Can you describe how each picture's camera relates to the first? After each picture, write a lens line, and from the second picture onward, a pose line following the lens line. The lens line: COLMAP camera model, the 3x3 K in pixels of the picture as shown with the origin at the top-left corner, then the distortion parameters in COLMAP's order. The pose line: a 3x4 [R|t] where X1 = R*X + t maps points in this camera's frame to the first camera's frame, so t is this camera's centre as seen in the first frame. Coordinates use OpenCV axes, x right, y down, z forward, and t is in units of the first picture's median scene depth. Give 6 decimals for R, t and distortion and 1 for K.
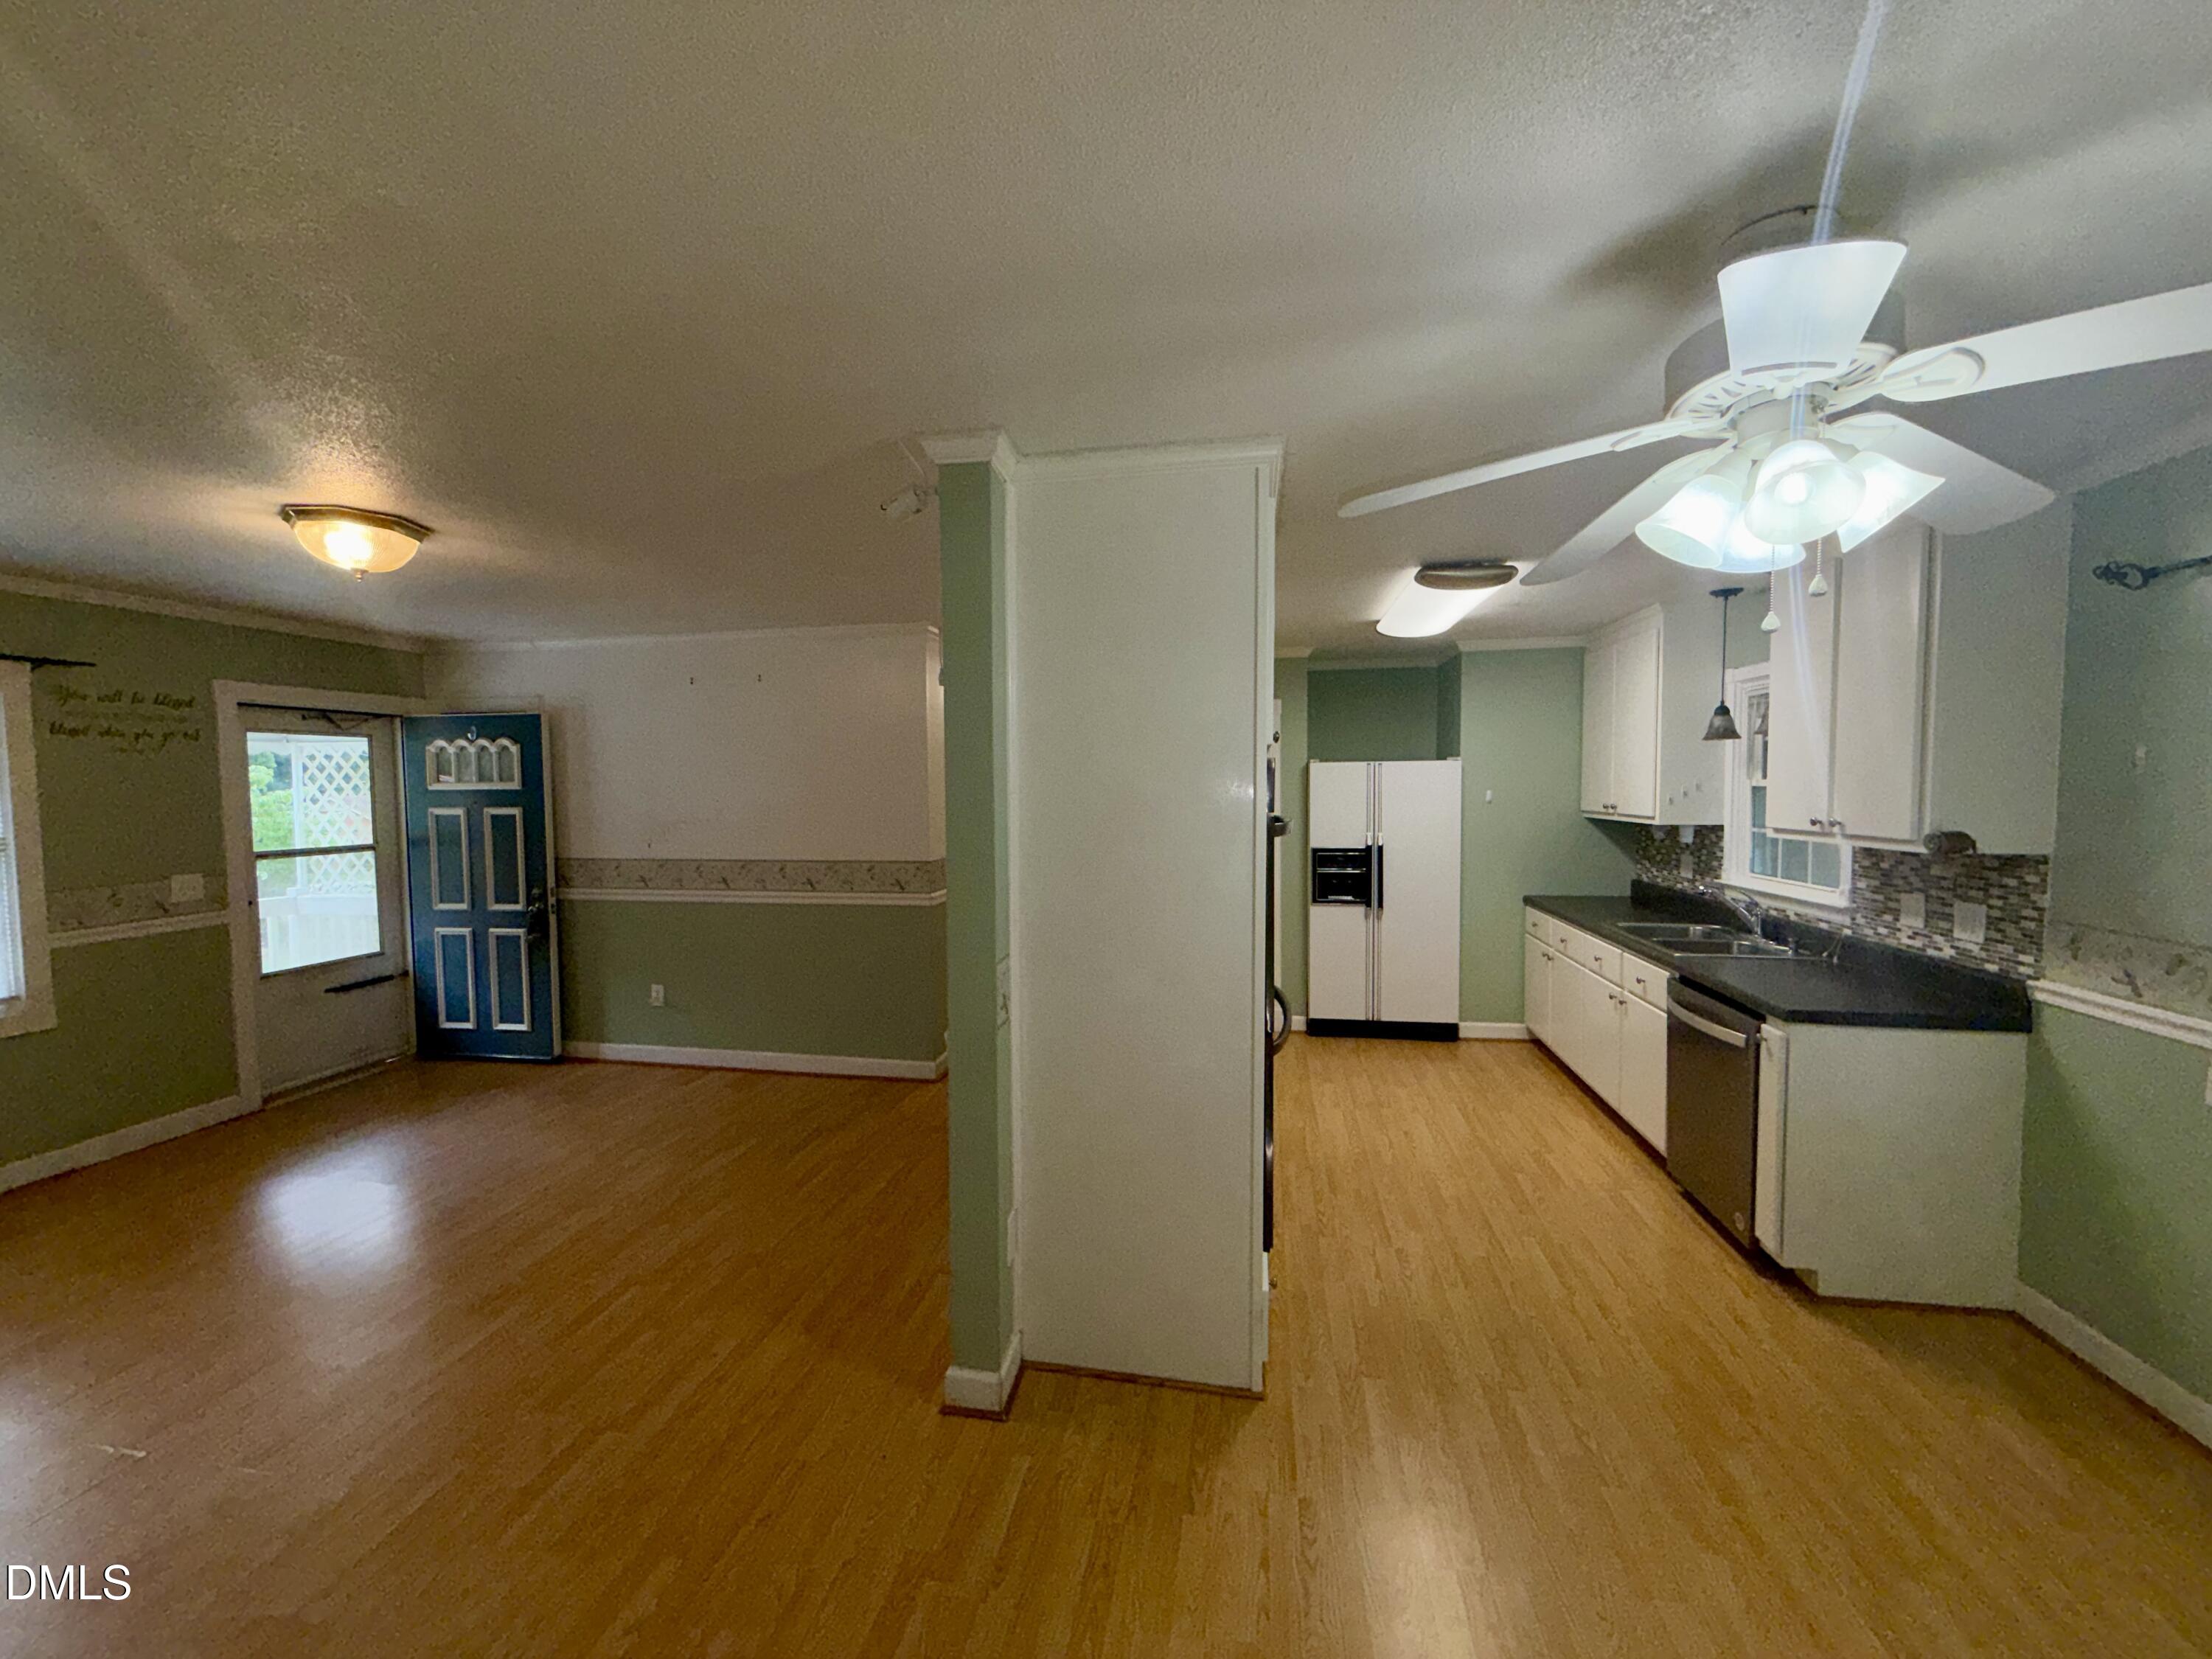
lens RADIAL K [[884.1, 0, 1091.6], [0, 884.1, 828.5], [0, 0, 1]] dist [0.001320, 0.001191]
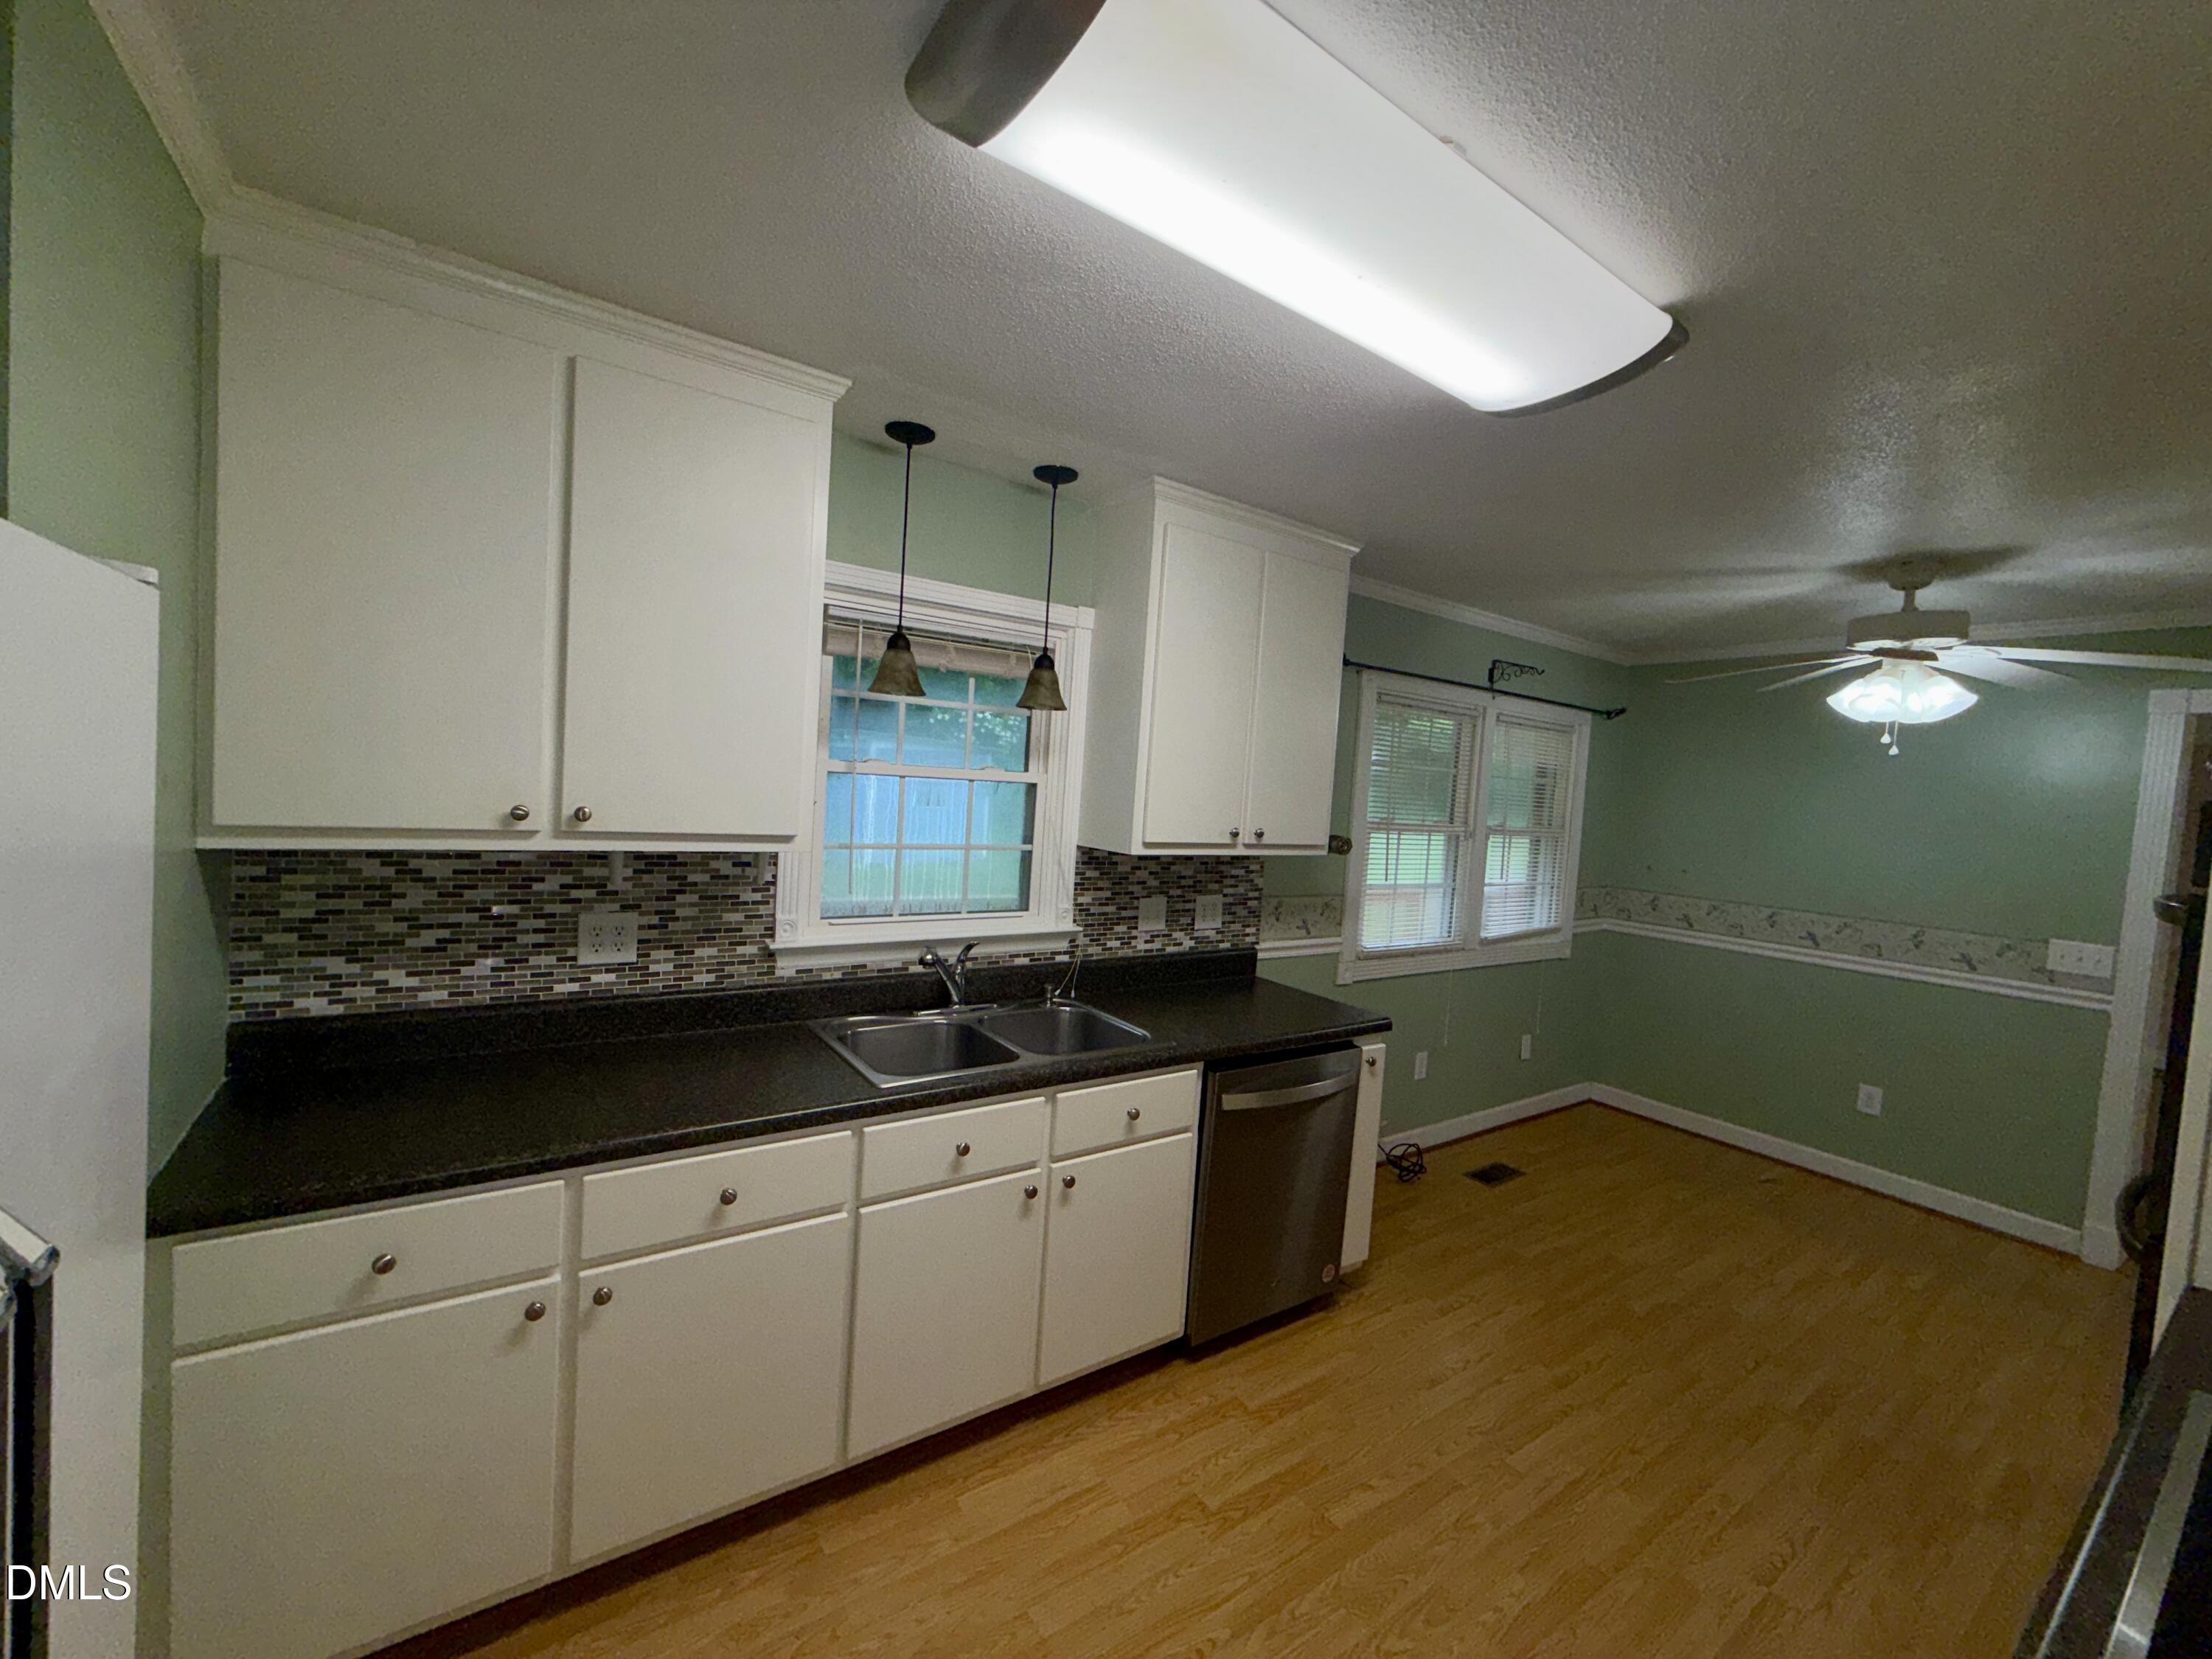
lens RADIAL K [[884.1, 0, 1097.7], [0, 884.1, 827.9], [0, 0, 1]] dist [0.001320, 0.001191]
pose [[-0.709175, -0.072774, 0.701267, 0.188785], [-0.020812, 0.996386, 0.082353, -0.056322], [-0.704726, 0.043808, -0.708126, 1.163765]]
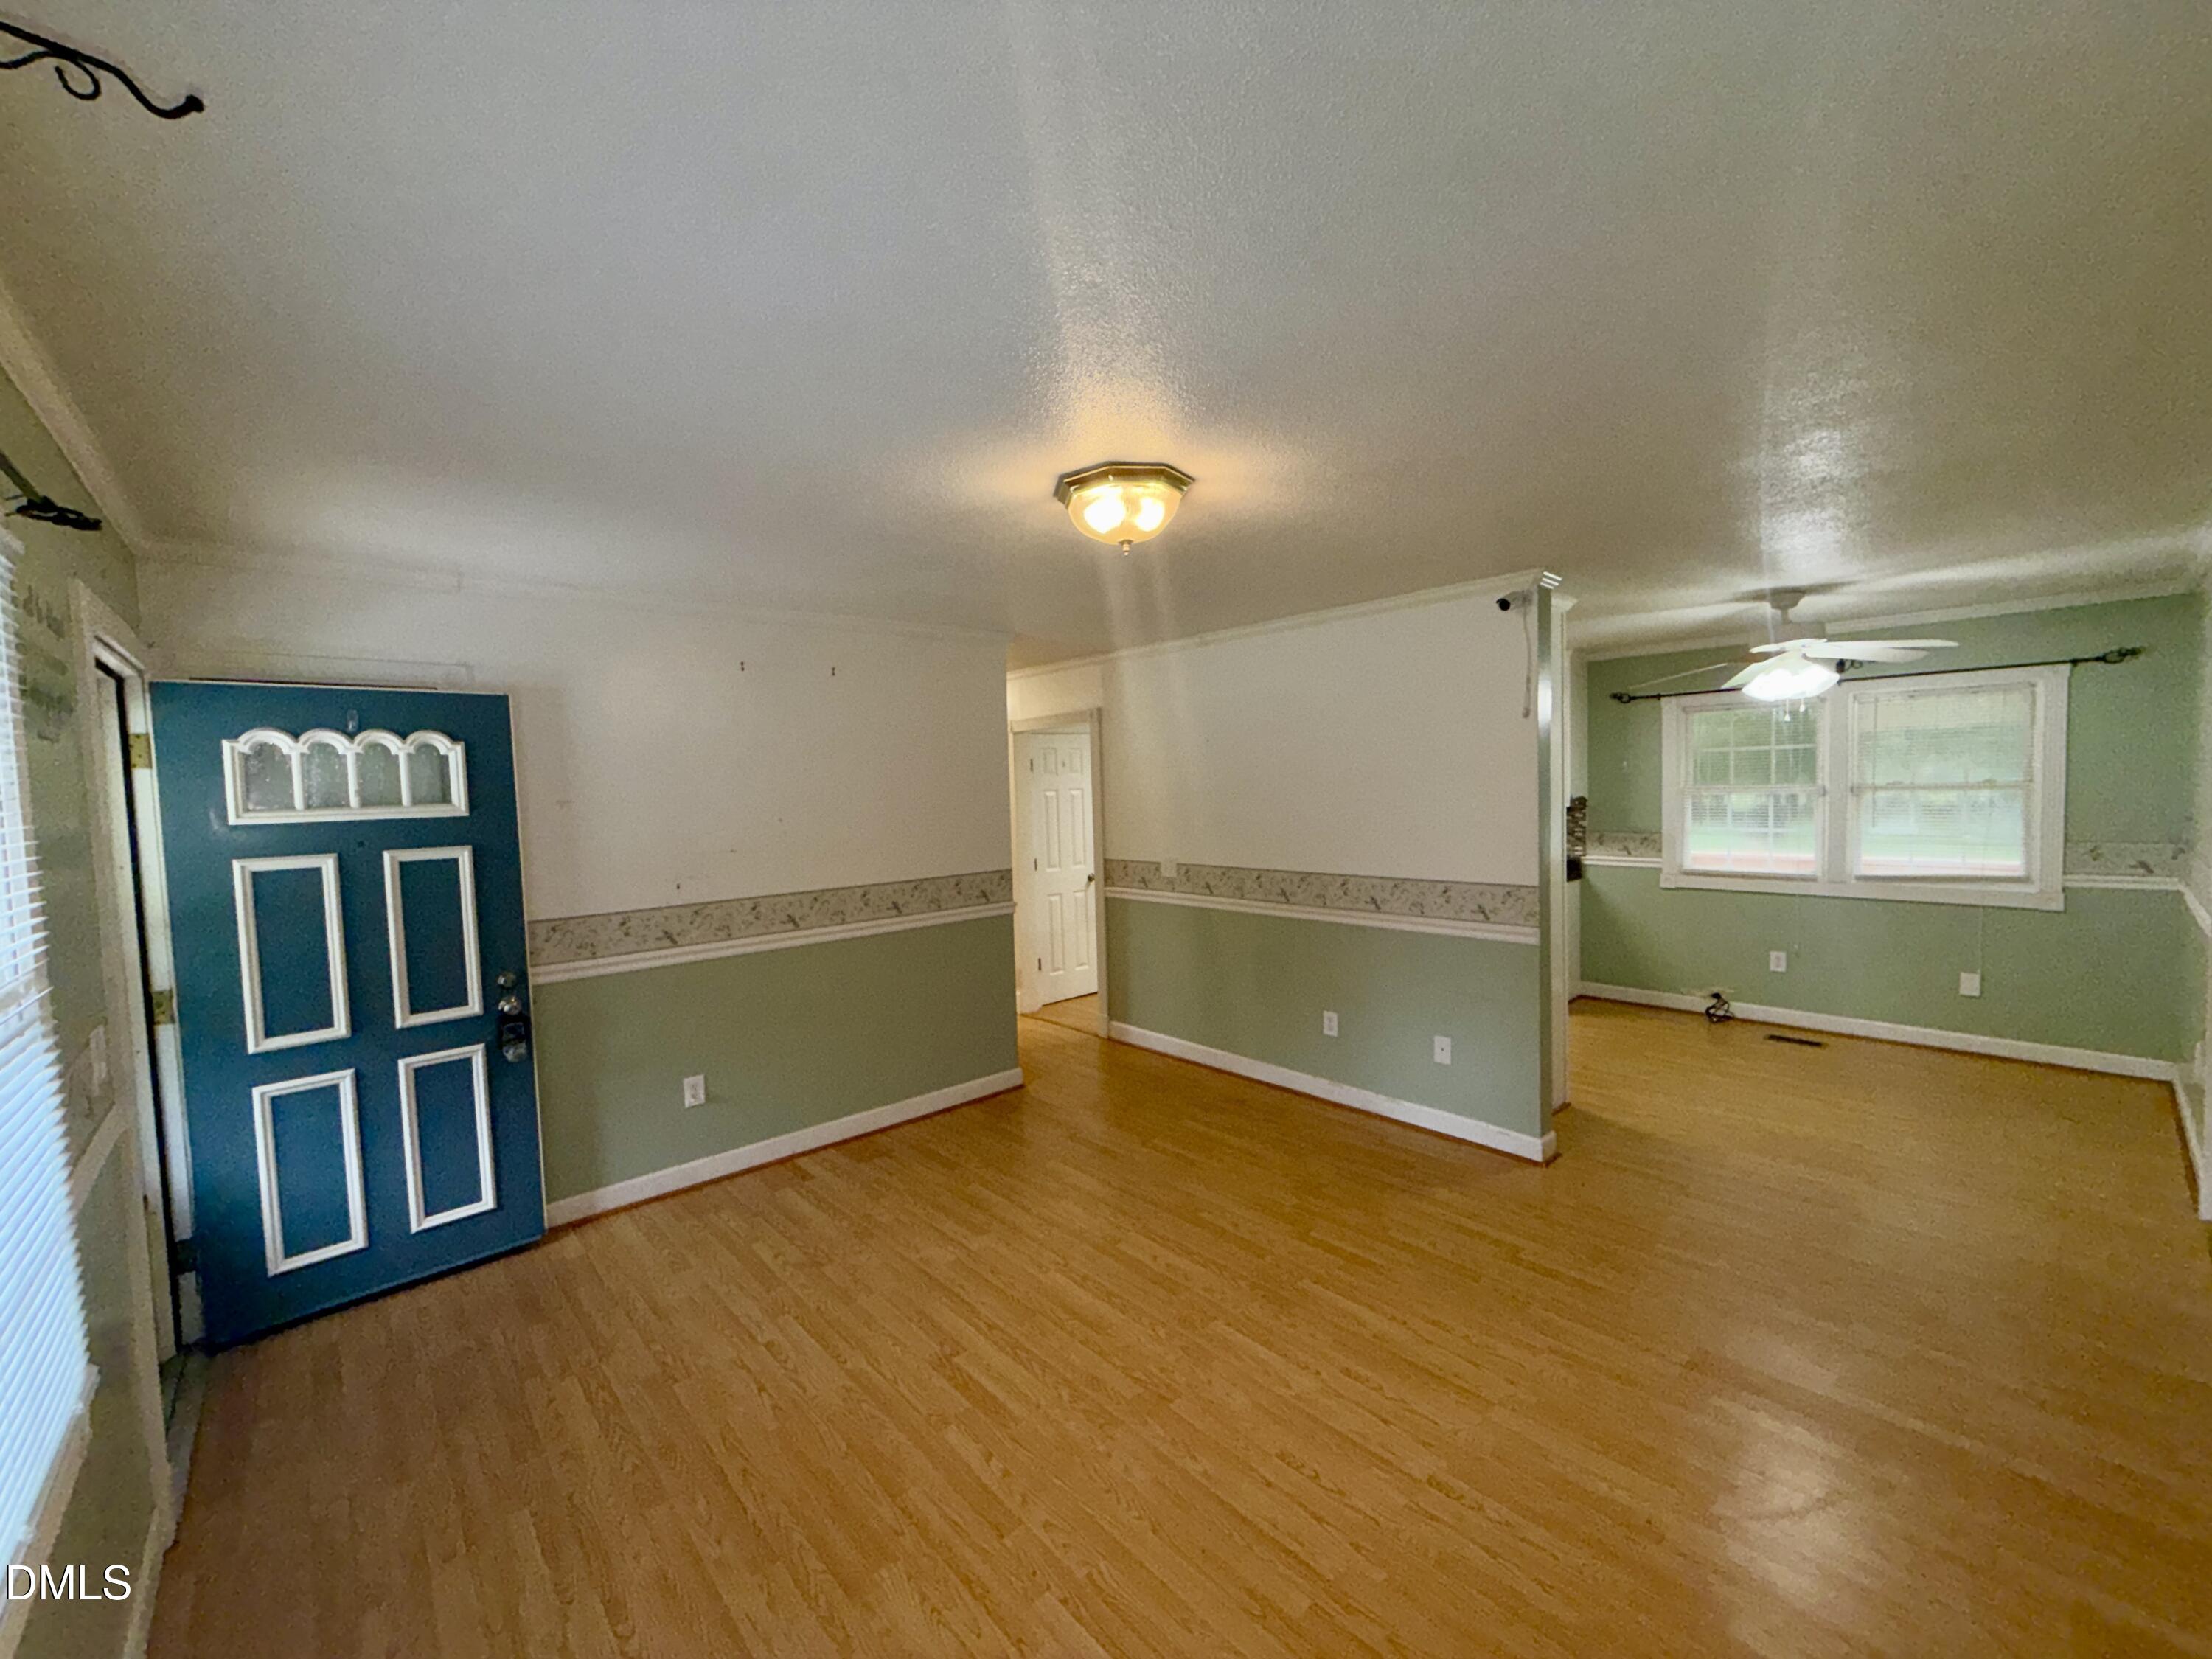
lens RADIAL K [[884.1, 0, 1098.6], [0, 884.1, 829.4], [0, 0, 1]] dist [0.001320, 0.001191]
pose [[0.609059, -0.052097, 0.791412, -0.958437], [0.067007, 0.997653, 0.014105, -0.016371], [-0.790290, 0.044439, 0.611120, 0.314772]]
